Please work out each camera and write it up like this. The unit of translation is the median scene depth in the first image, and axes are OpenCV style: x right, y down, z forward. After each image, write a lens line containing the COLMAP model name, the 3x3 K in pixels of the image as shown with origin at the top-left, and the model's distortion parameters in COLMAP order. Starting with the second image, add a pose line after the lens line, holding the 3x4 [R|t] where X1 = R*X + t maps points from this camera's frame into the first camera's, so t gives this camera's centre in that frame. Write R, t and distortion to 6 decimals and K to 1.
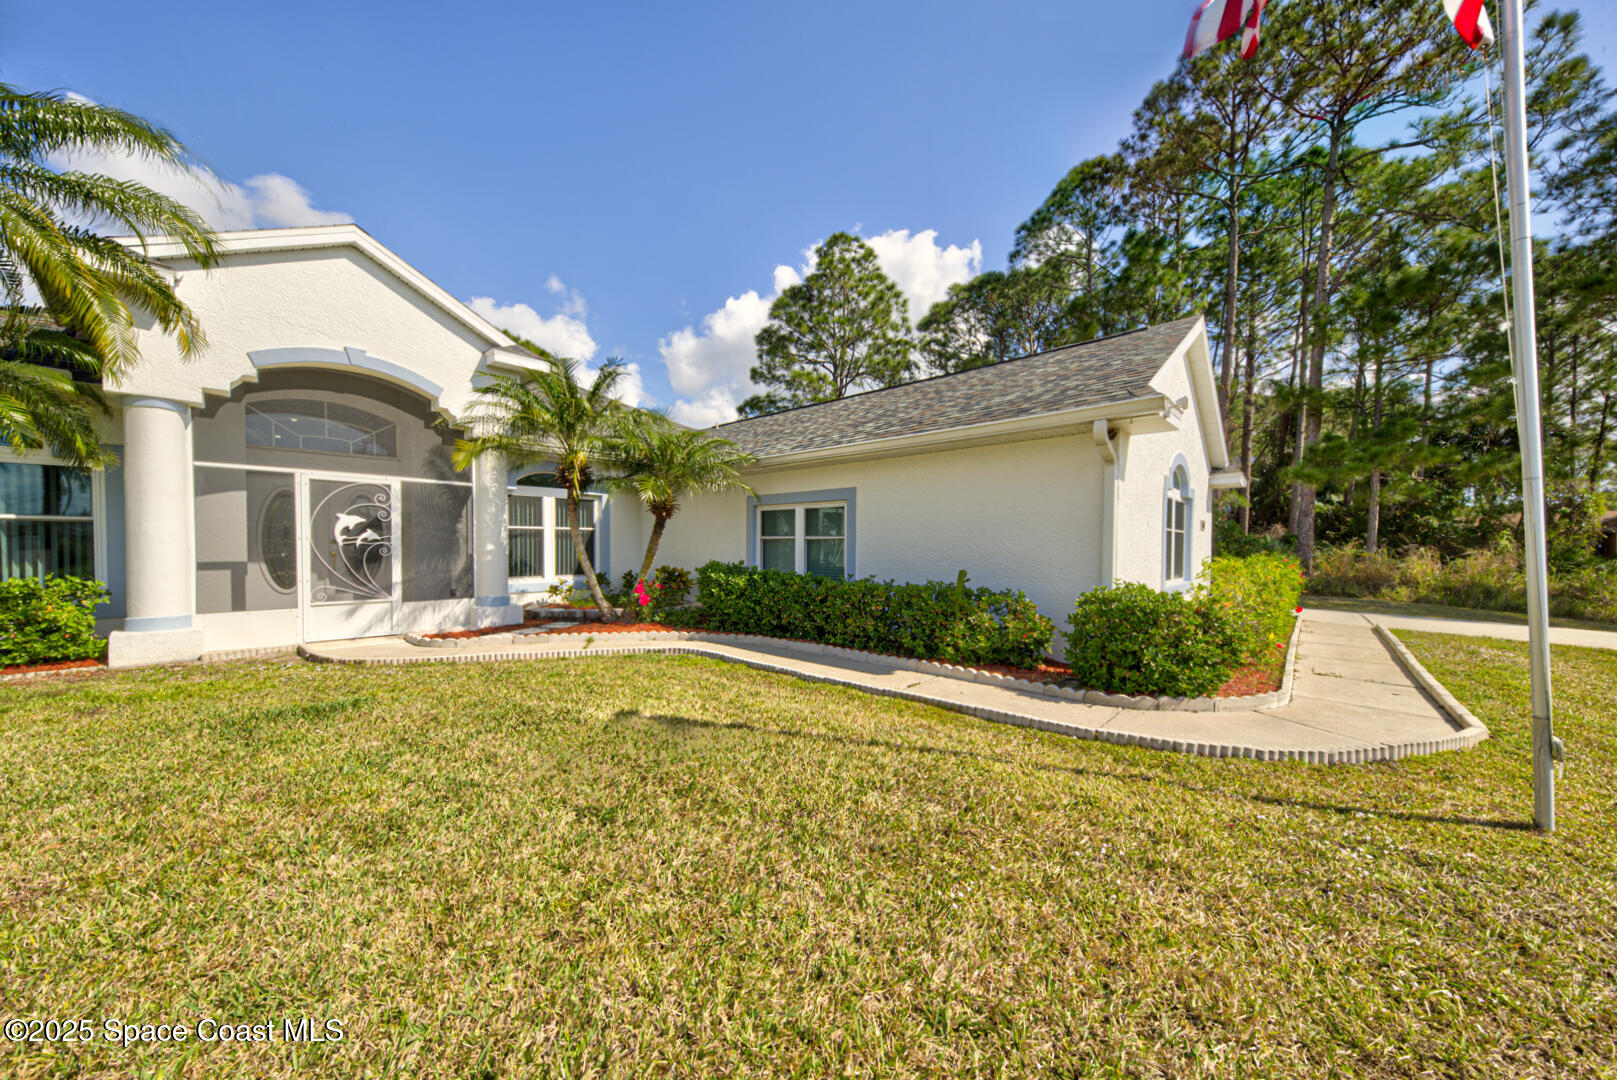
lens RADIAL K [[555.7, 0, 804.9], [0, 555.7, 557.3], [0, 0, 1]] dist [0.013600, -0.000356]
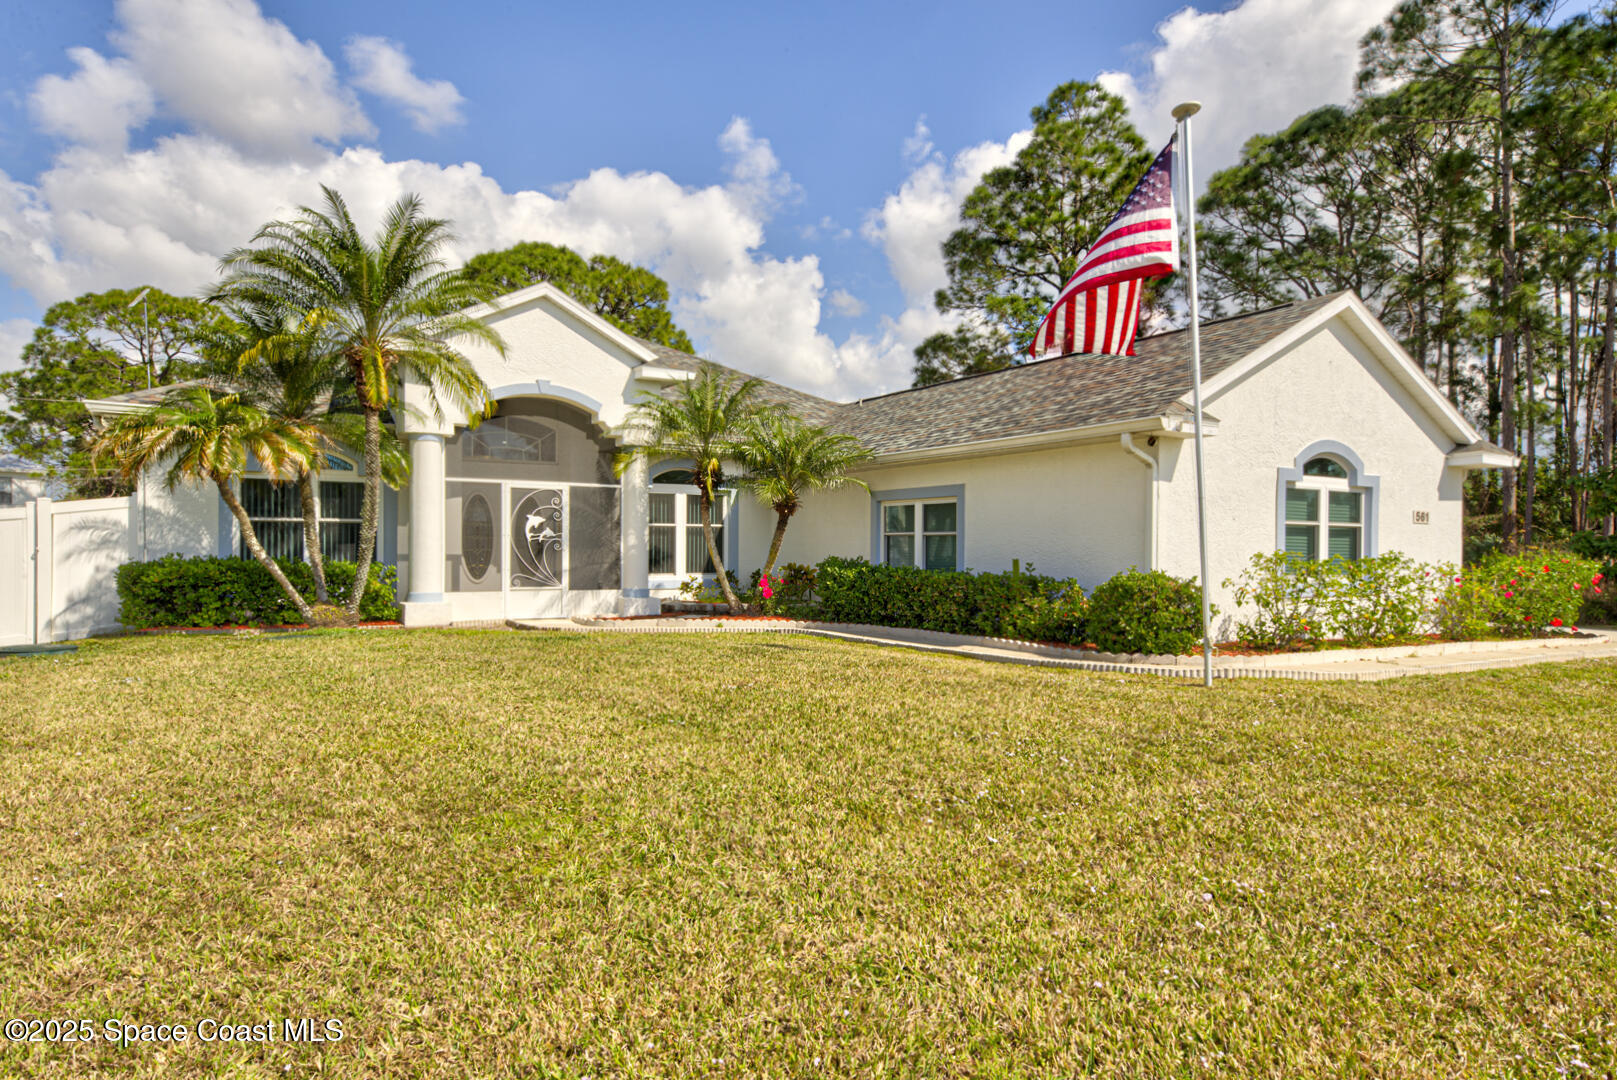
lens RADIAL K [[971.4, 0, 808.5], [0, 971.4, 540.0], [0, 0, 1]] dist [0.033667, 0.065833]
pose [[0.963788, -0.001680, -0.266665, 0.269848], [-0.007142, 0.999459, -0.032111, 0.033884], [0.266575, 0.032853, 0.963254, -0.738134]]
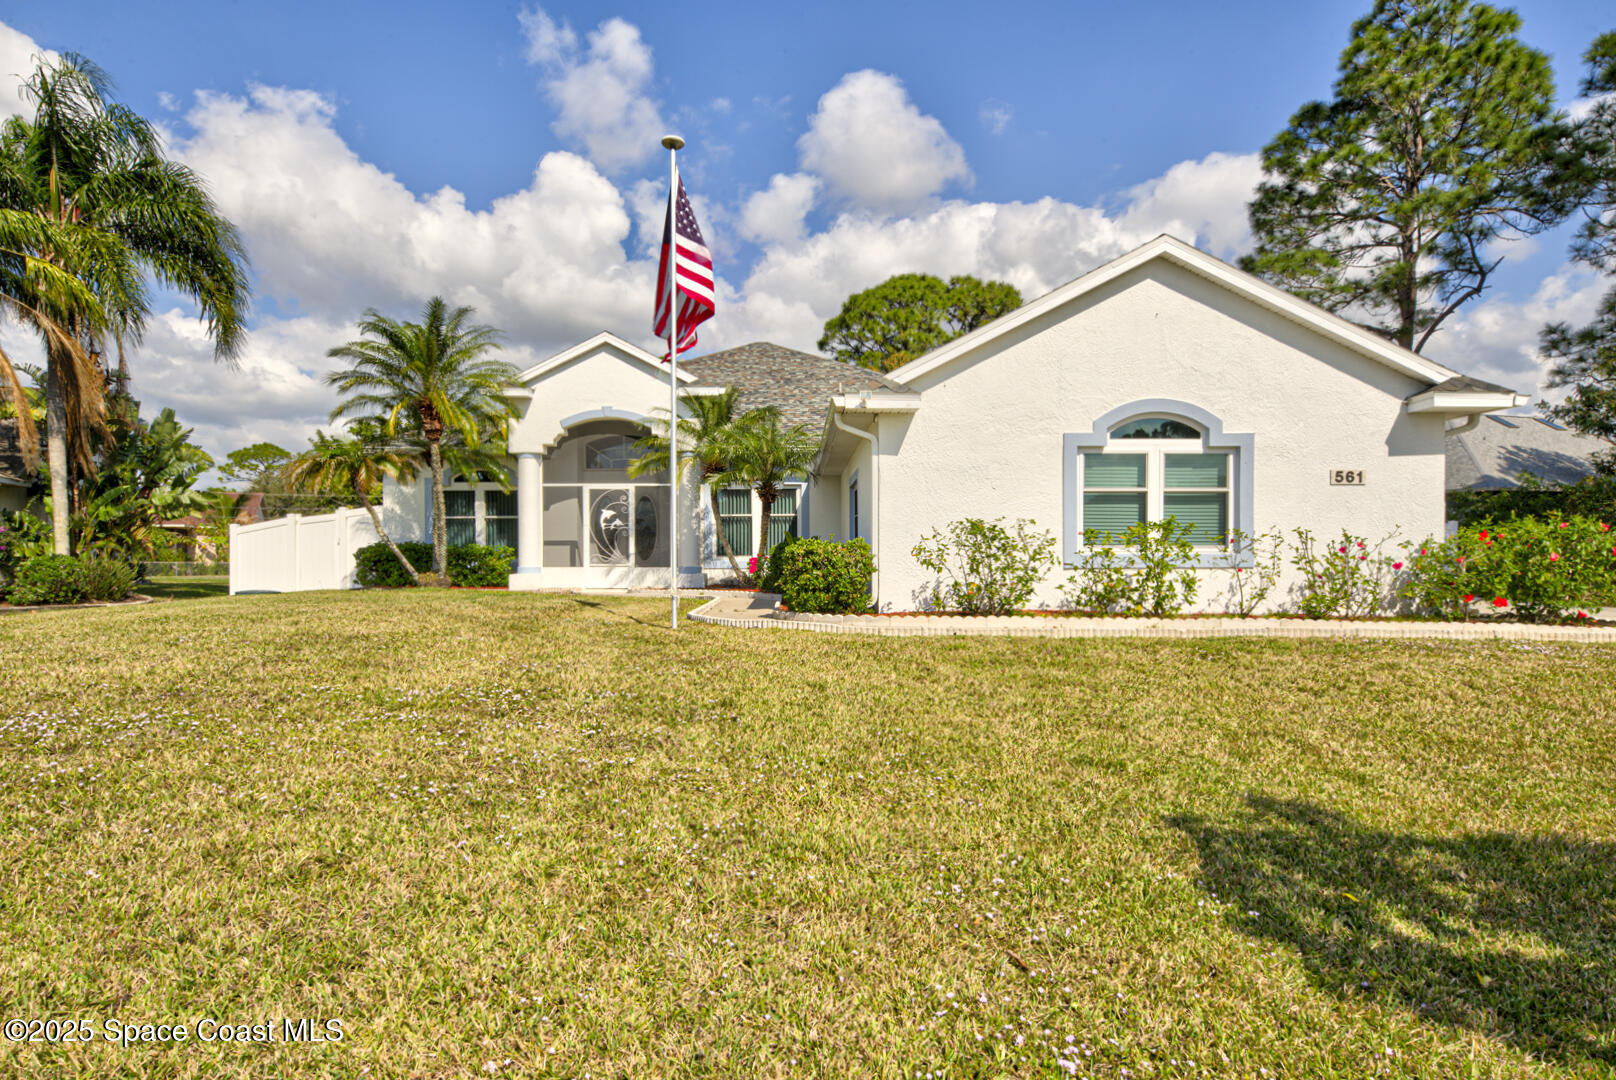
lens RADIAL K [[904.4, 0, 808.0], [0, 904.4, 540.0], [0, 0, 1]] dist [0.065076, 0.000346]
pose [[0.689791, -0.014685, -0.723860, 1.229791], [-0.005710, 0.999653, -0.025721, 0.061986], [0.723986, 0.021875, 0.689468, -0.309187]]
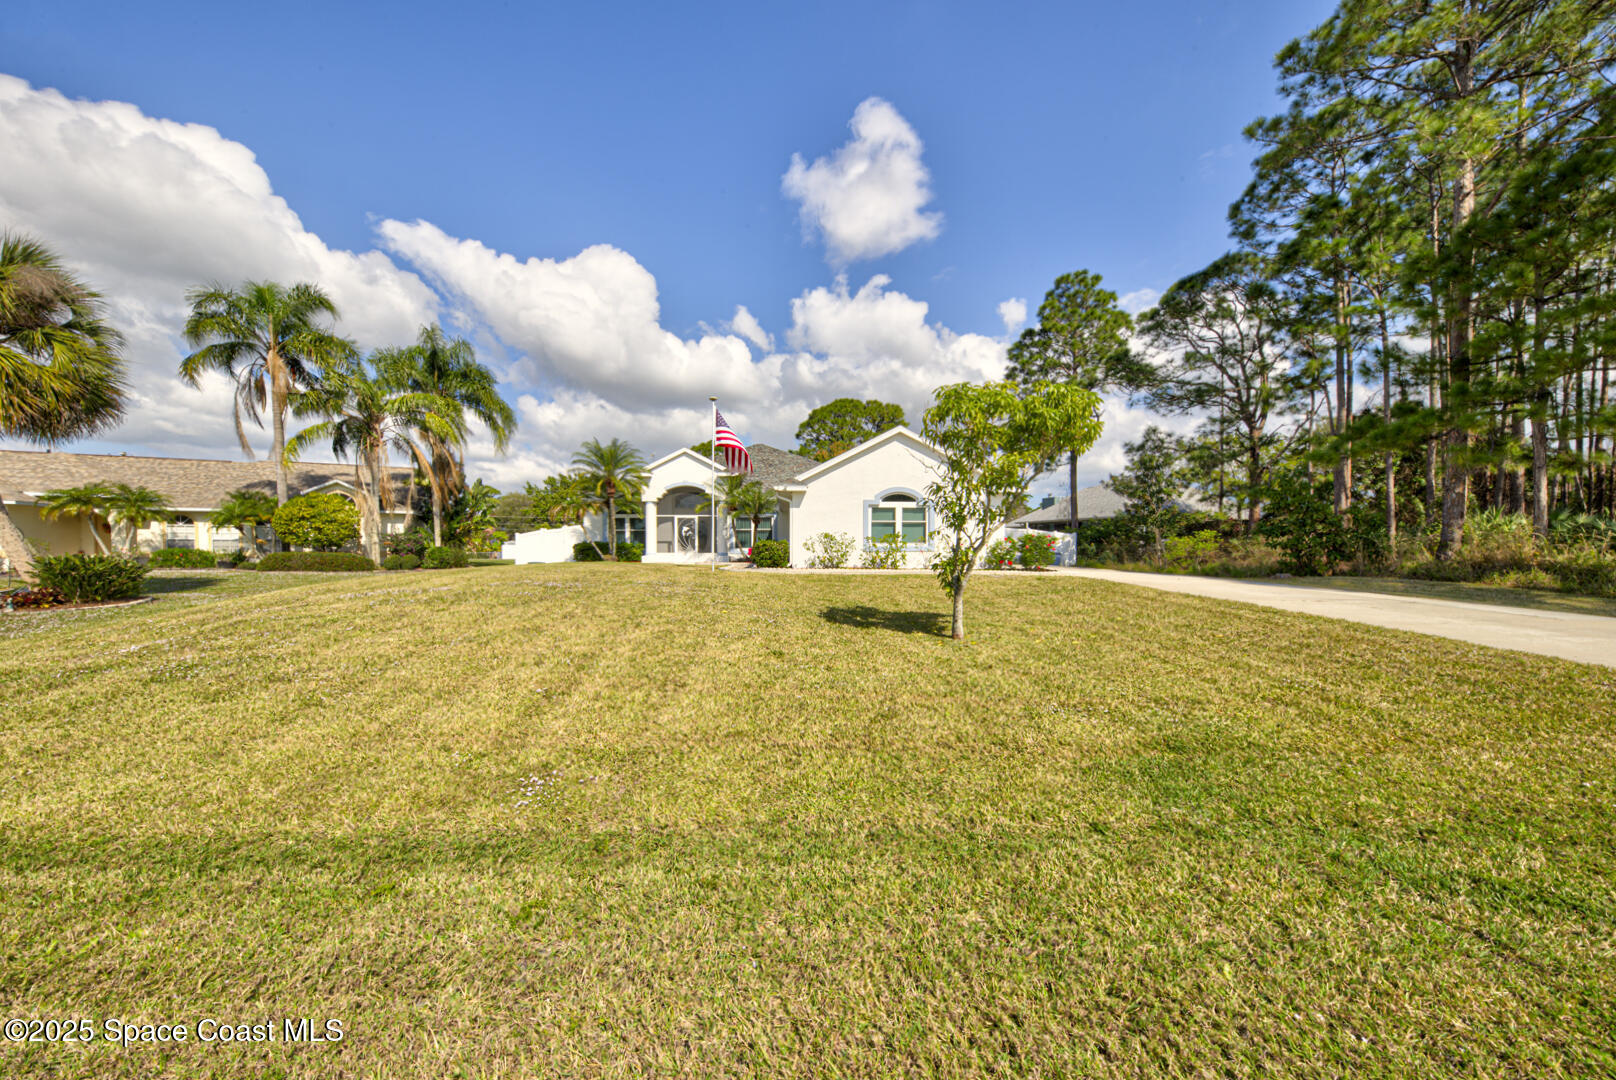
lens RADIAL K [[538.3, 0, 802.3], [0, 538.3, 543.5], [0, 0, 1]] dist [0.026499, -0.000043]
pose [[0.693946, -0.010421, -0.719952, 1.823633], [-0.007706, 0.999731, -0.021897, 0.082912], [0.719986, 0.020743, 0.693679, -0.701978]]
